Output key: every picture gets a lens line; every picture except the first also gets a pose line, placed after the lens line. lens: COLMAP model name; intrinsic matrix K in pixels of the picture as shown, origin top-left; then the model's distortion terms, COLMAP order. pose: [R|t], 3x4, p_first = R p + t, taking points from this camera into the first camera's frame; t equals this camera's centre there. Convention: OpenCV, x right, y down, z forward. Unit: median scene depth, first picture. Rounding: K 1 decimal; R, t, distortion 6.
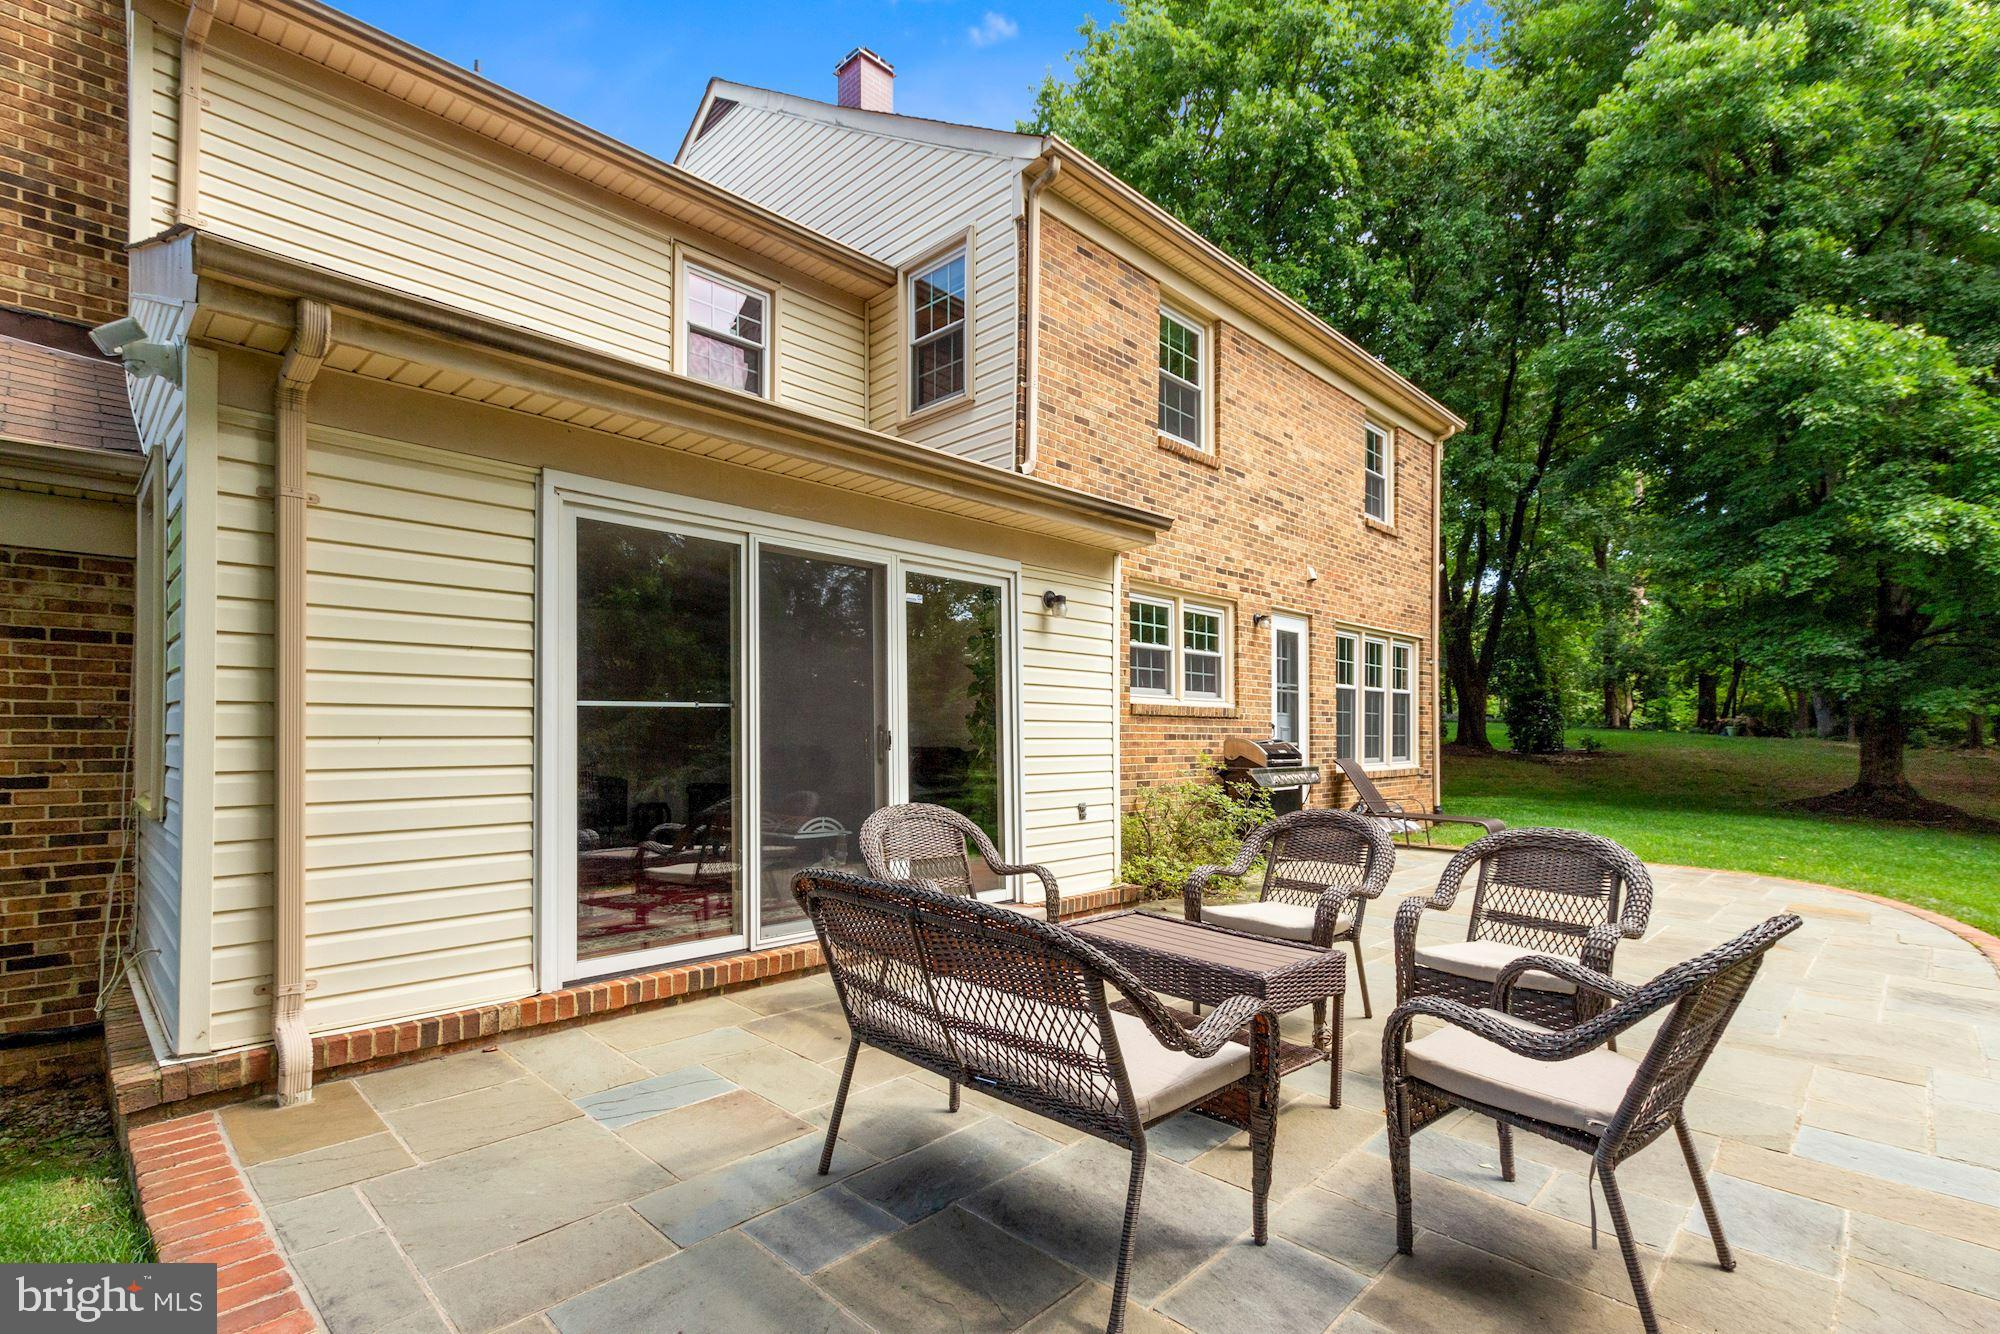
lens RADIAL K [[934.6, 0, 1005.0], [0, 934.6, 746.1], [0, 0, 1]] dist [-0.013465, 0.001918]
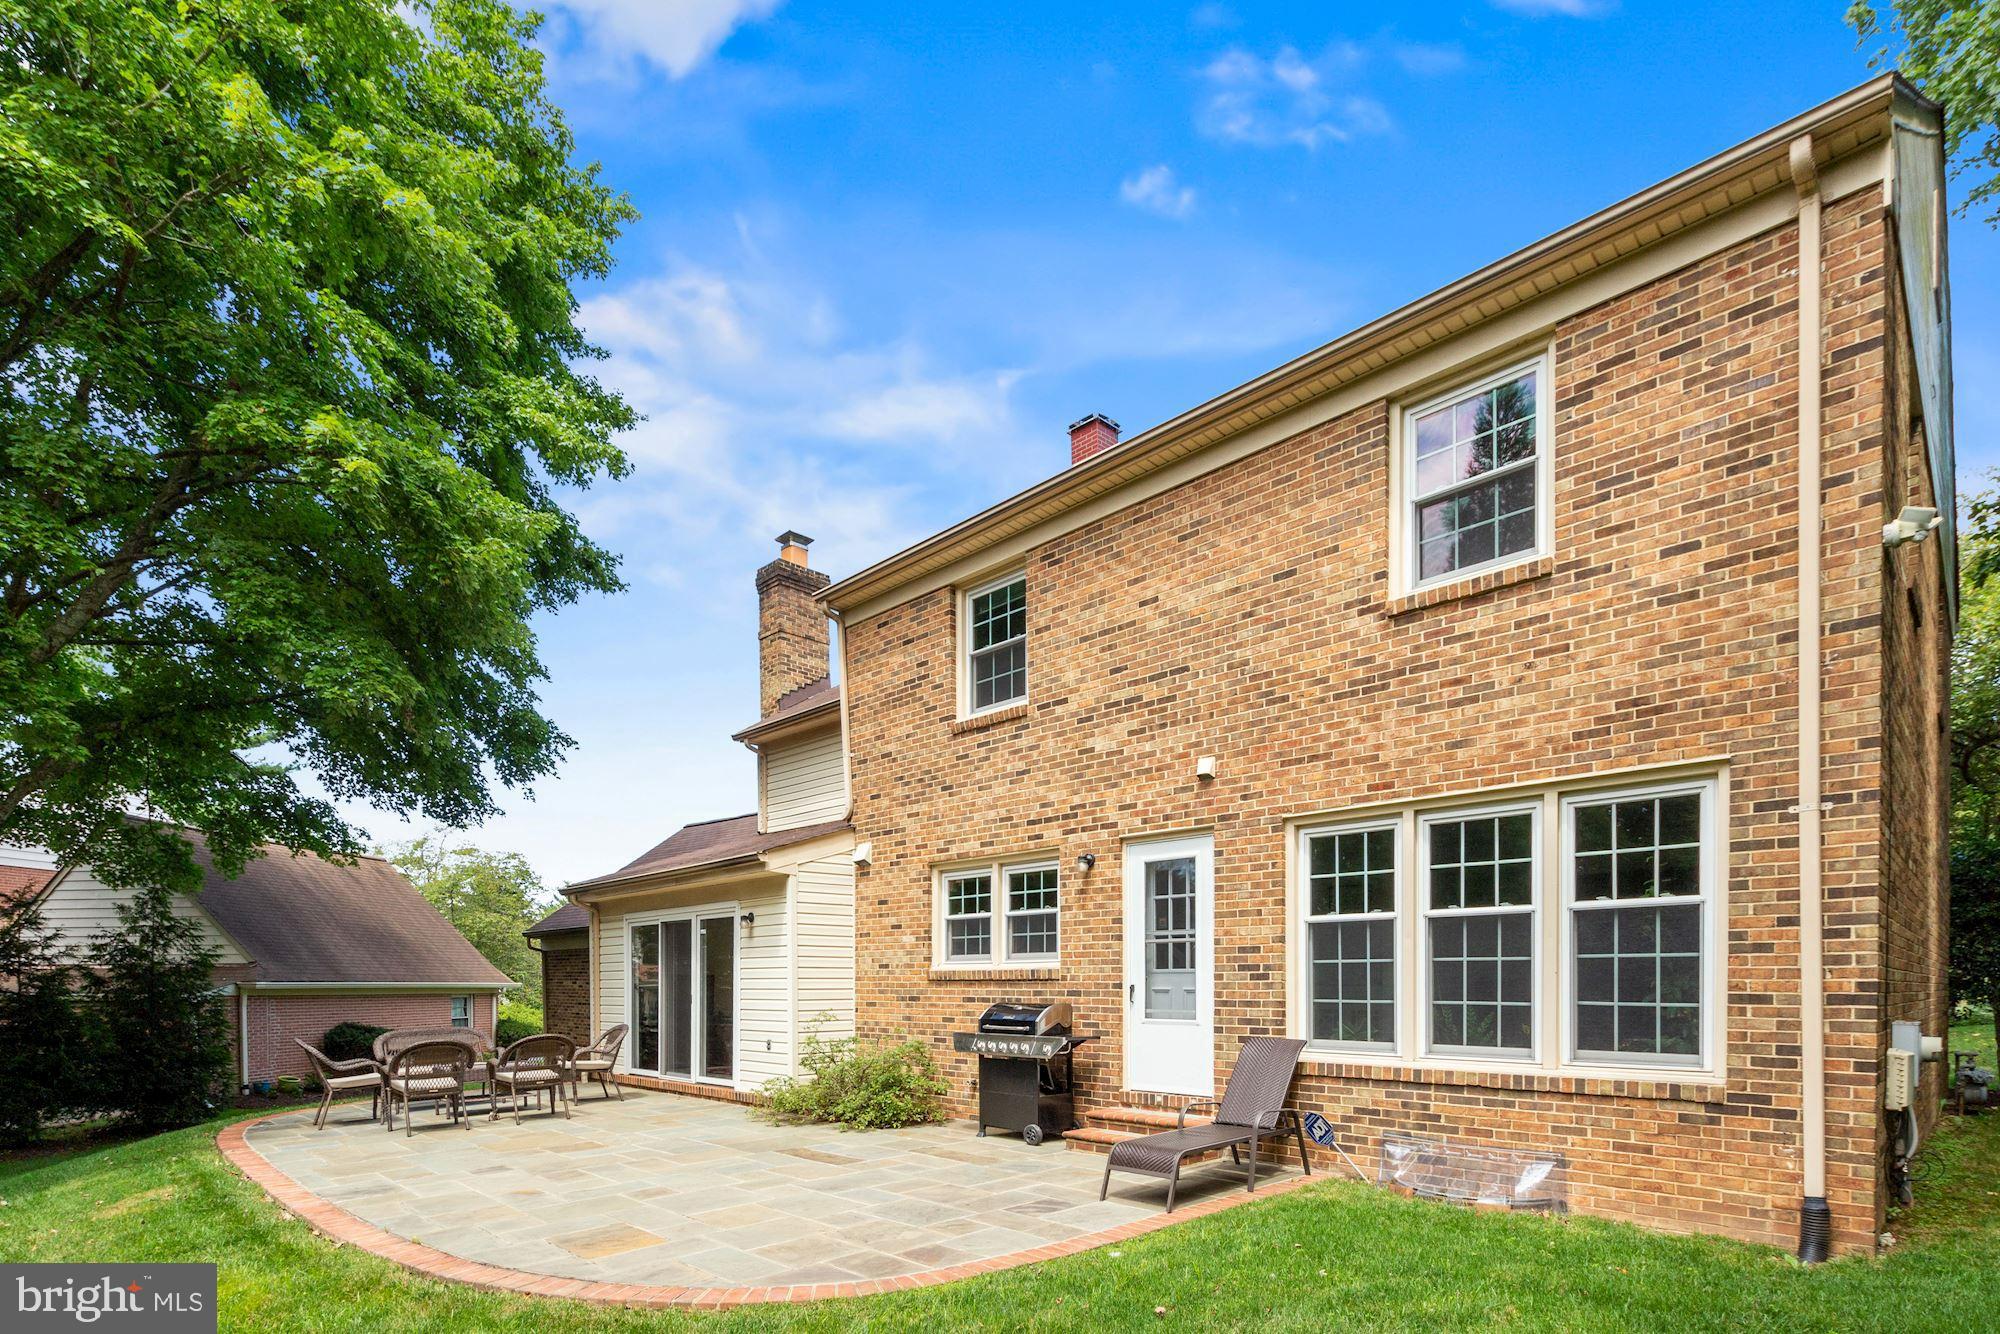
lens RADIAL K [[997.8, 0, 1003.9], [0, 997.8, 1037.6], [0, 0, 1]] dist [-0.009751, 0.000606]
pose [[-0.011984, 0.048309, -0.998761, 1.322878], [-0.009488, 0.998782, 0.048424, -0.021936], [0.999883, 0.010057, -0.011511, 1.052710]]
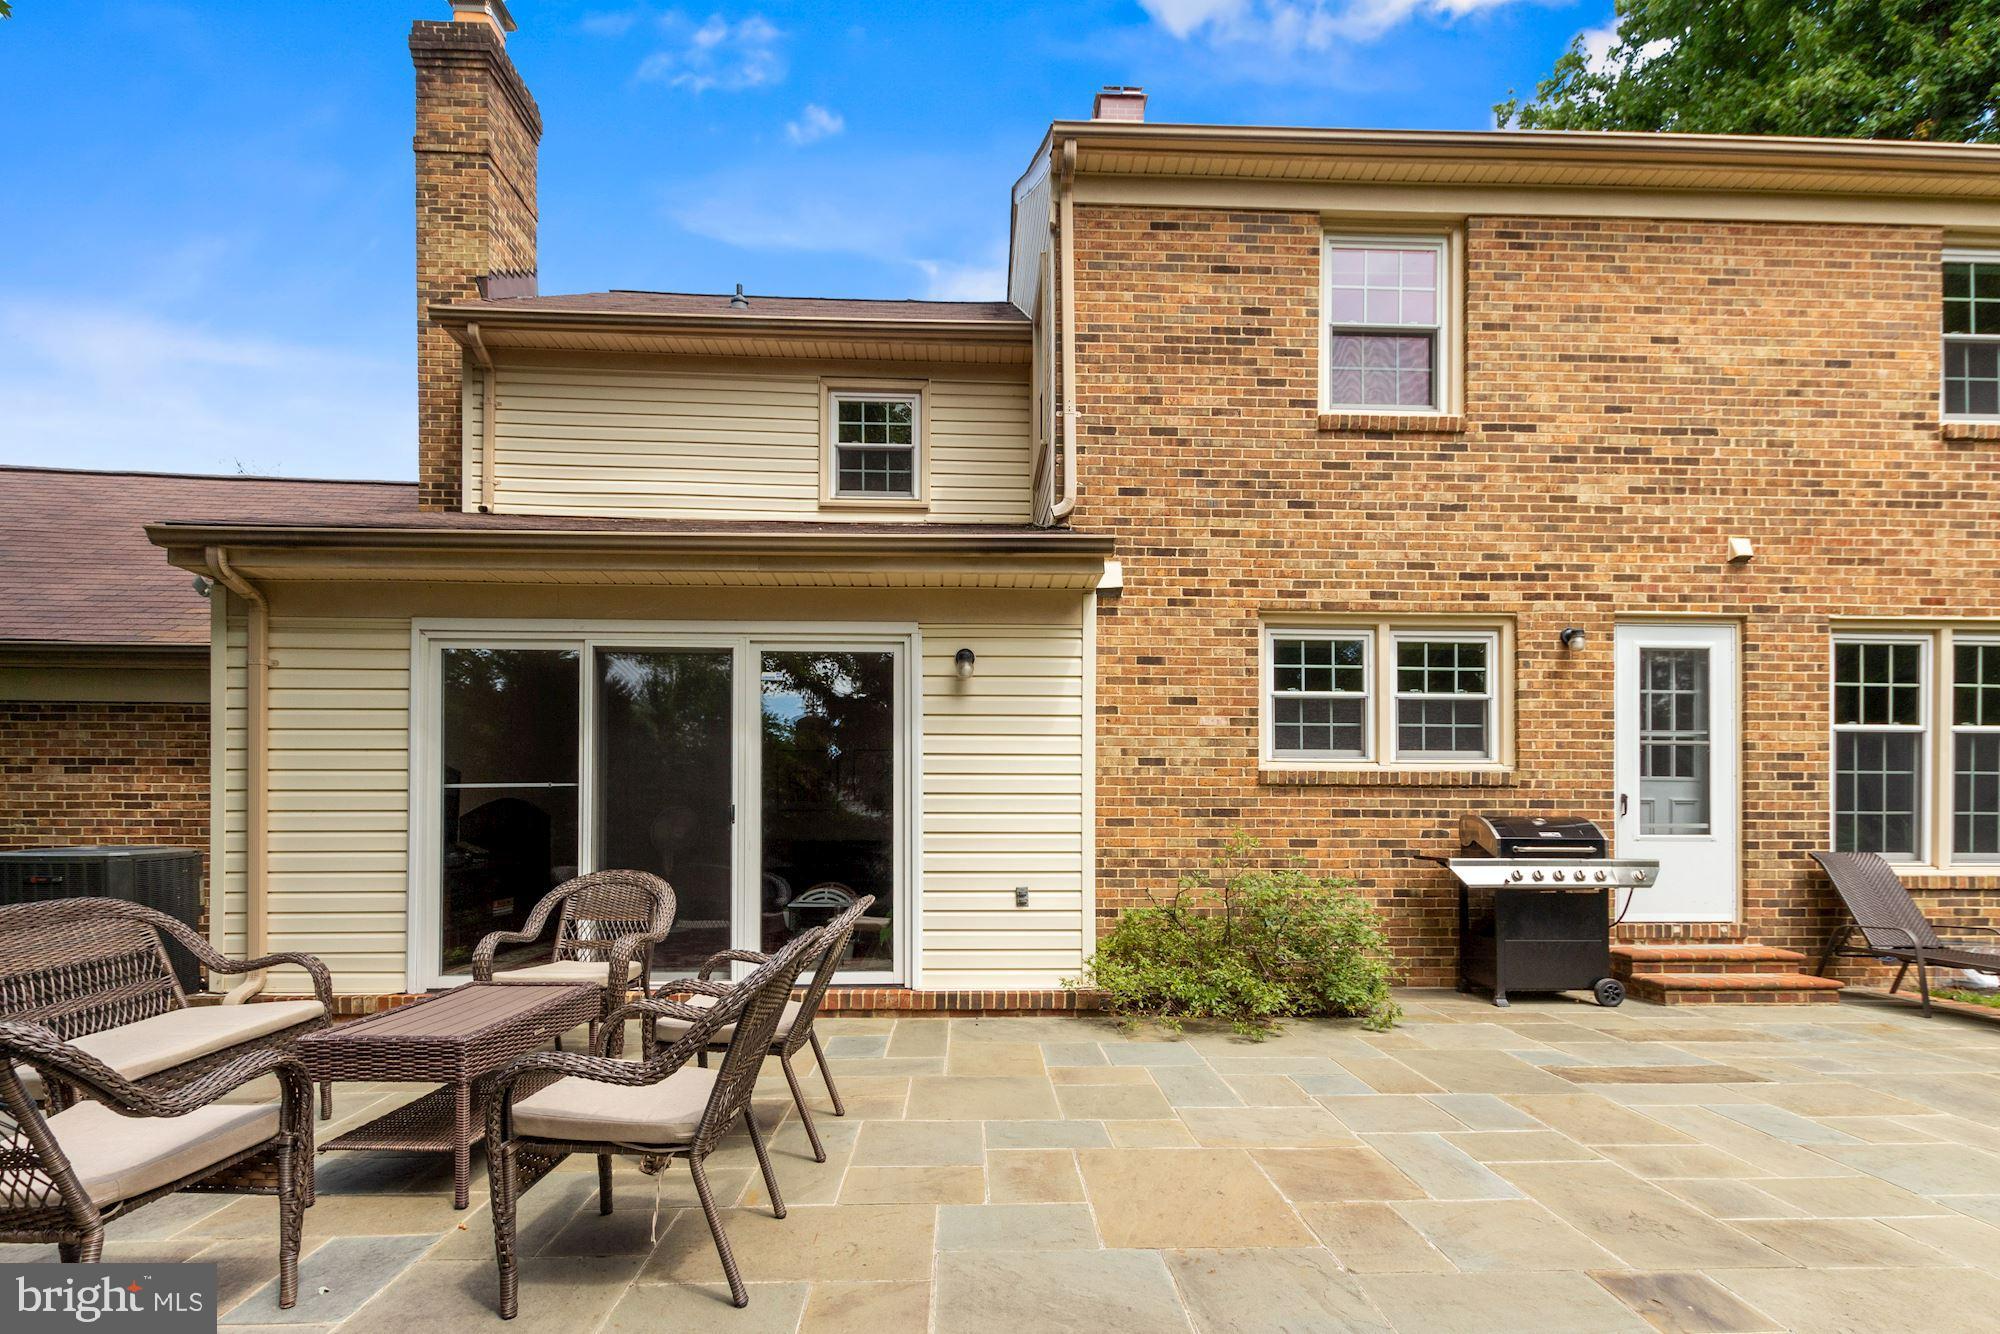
lens RADIAL K [[942.4, 0, 991.2], [0, 942.4, 833.8], [0, 0, 1]] dist [0.002474, -0.001968]
pose [[0.722880, 0.009402, -0.690910, 0.492926], [-0.008064, 0.999954, 0.005170, 0.004998], [0.690927, 0.001835, 0.722923, 0.256939]]
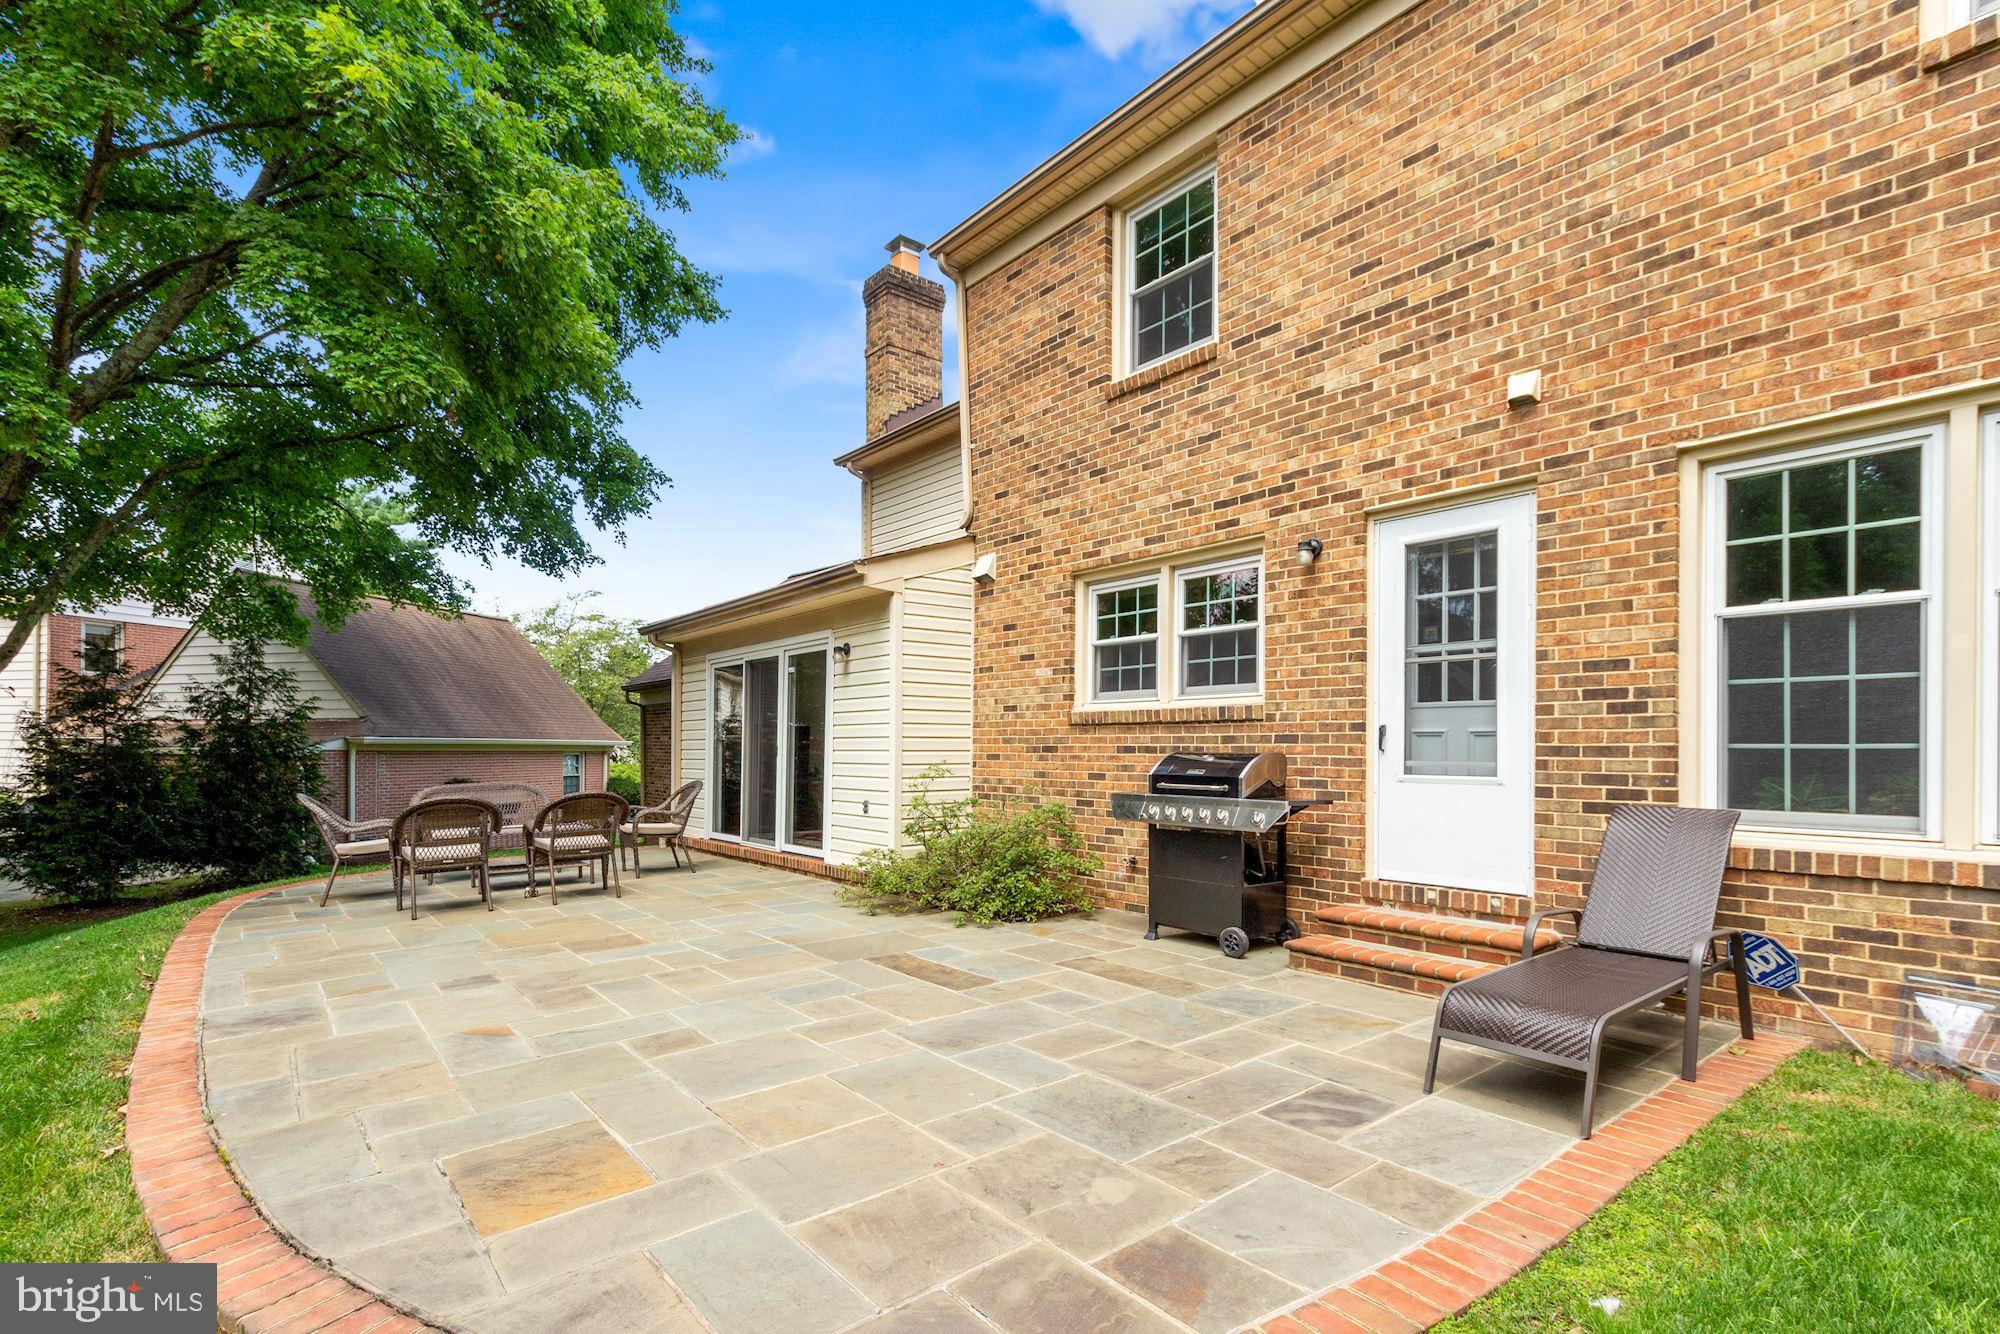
lens RADIAL K [[922.7, 0, 1019.9], [0, 922.7, 778.8], [0, 0, 1]] dist [0.001821, -0.001276]
pose [[-0.092119, 0.025442, -0.995423, 0.978985], [-0.014917, 0.999526, 0.026927, -0.004595], [0.995636, 0.017329, -0.091696, 0.981068]]
